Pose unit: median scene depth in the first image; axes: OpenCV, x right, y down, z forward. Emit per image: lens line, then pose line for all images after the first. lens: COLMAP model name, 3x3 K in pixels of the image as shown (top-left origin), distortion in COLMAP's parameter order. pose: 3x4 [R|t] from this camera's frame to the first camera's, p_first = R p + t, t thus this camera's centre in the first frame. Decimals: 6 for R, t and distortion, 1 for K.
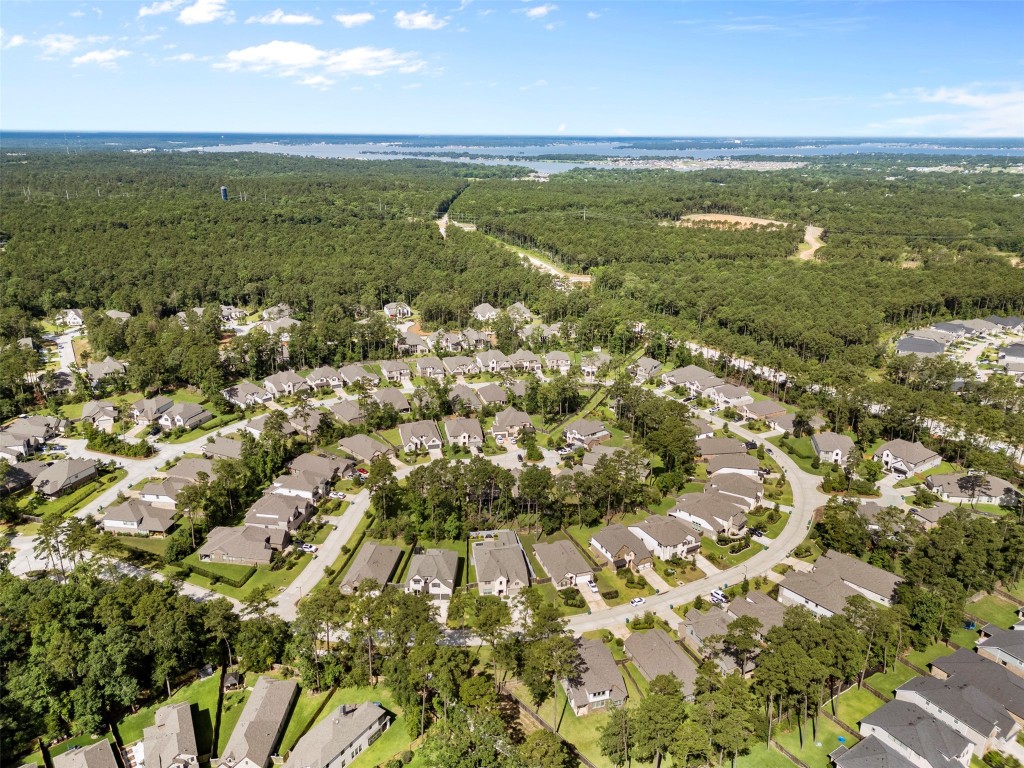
lens RADIAL K [[720.6, 0, 514.8], [0, 720.6, 378.4], [0, 0, 1]] dist [0.049835, -0.039633]
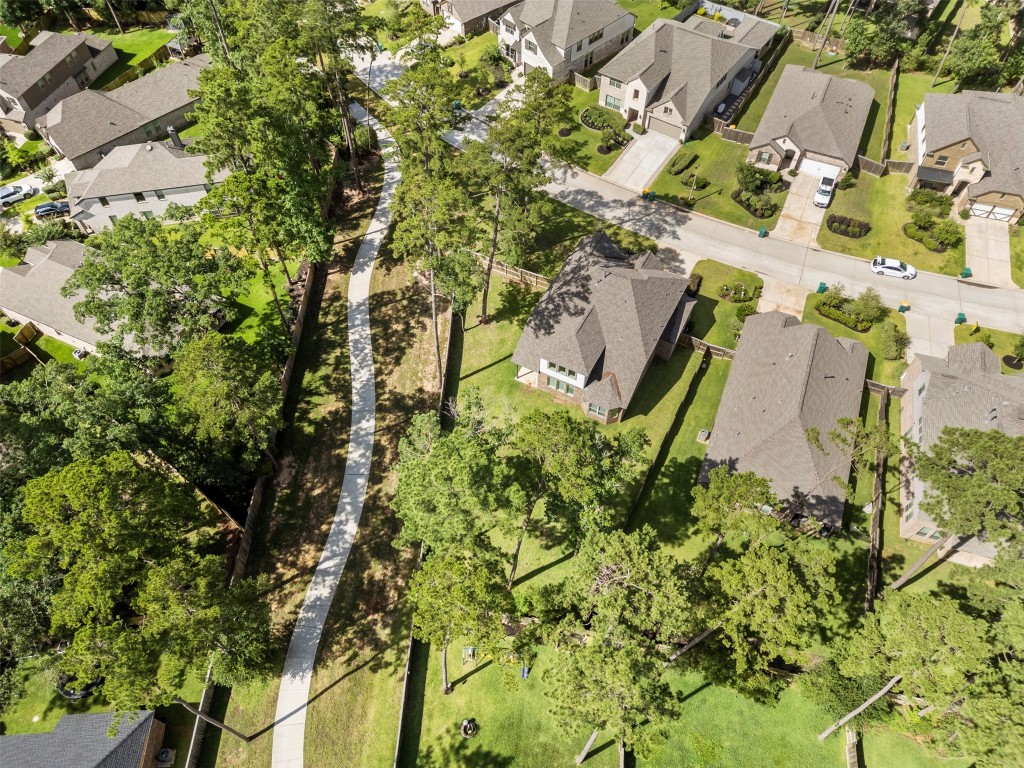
lens RADIAL K [[720.6, 0, 507.3], [0, 720.6, 380.6], [0, 0, 1]] dist [0.049835, -0.039633]
pose [[0.717787, 0.554128, -0.421574, 0.228627], [-0.214918, 0.752246, 0.622845, 0.148708], [0.662263, -0.356466, 0.659044, 0.573497]]
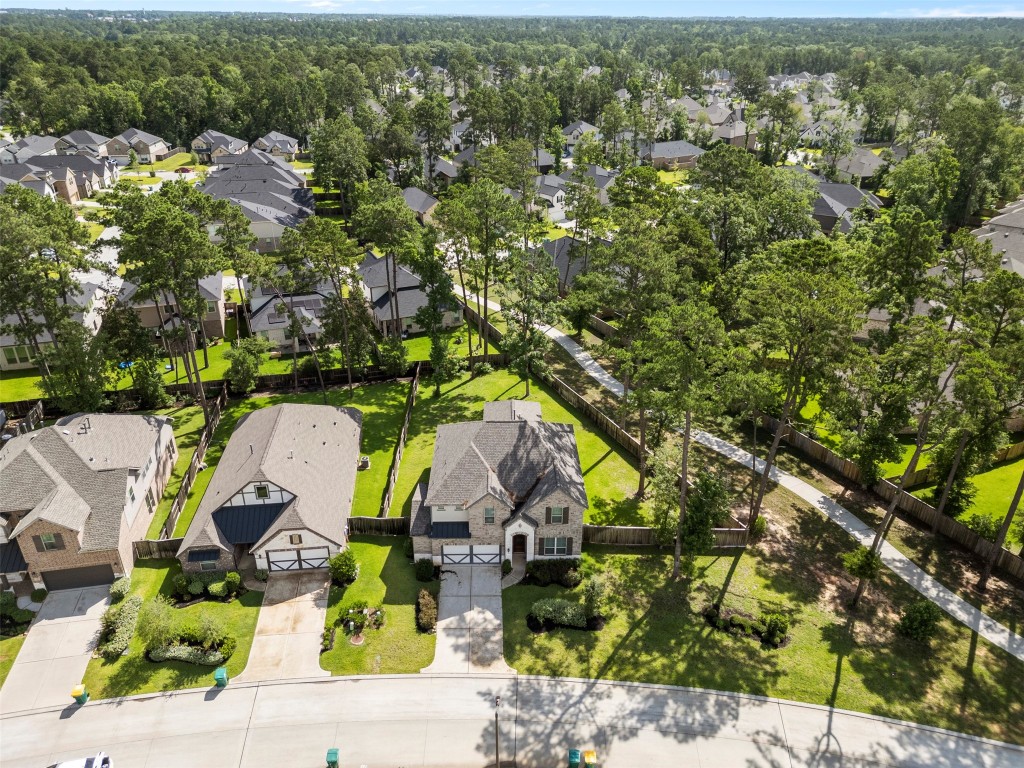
lens RADIAL K [[720.6, 0, 507.5], [0, 720.6, 376.3], [0, 0, 1]] dist [0.049835, -0.039633]
pose [[-0.963248, -0.134667, 0.232420, 0.017203], [0.071122, 0.706510, 0.704121, 0.092993], [-0.259029, 0.694773, -0.670966, 1.055263]]
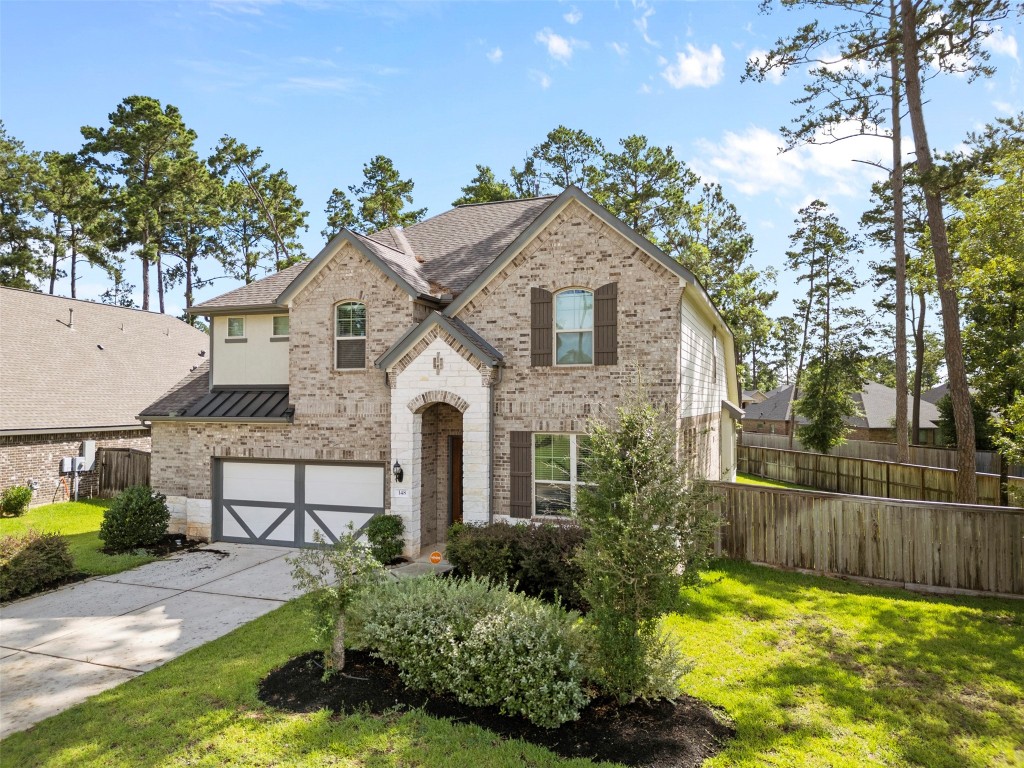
lens RADIAL K [[720.6, 0, 508.7], [0, 720.6, 383.2], [0, 0, 1]] dist [0.049835, -0.039633]
pose [[-0.801744, -0.001347, 0.597666, 0.018423], [0.183384, 0.951207, 0.248145, 0.318985], [-0.568838, 0.308551, -0.762378, 0.959401]]
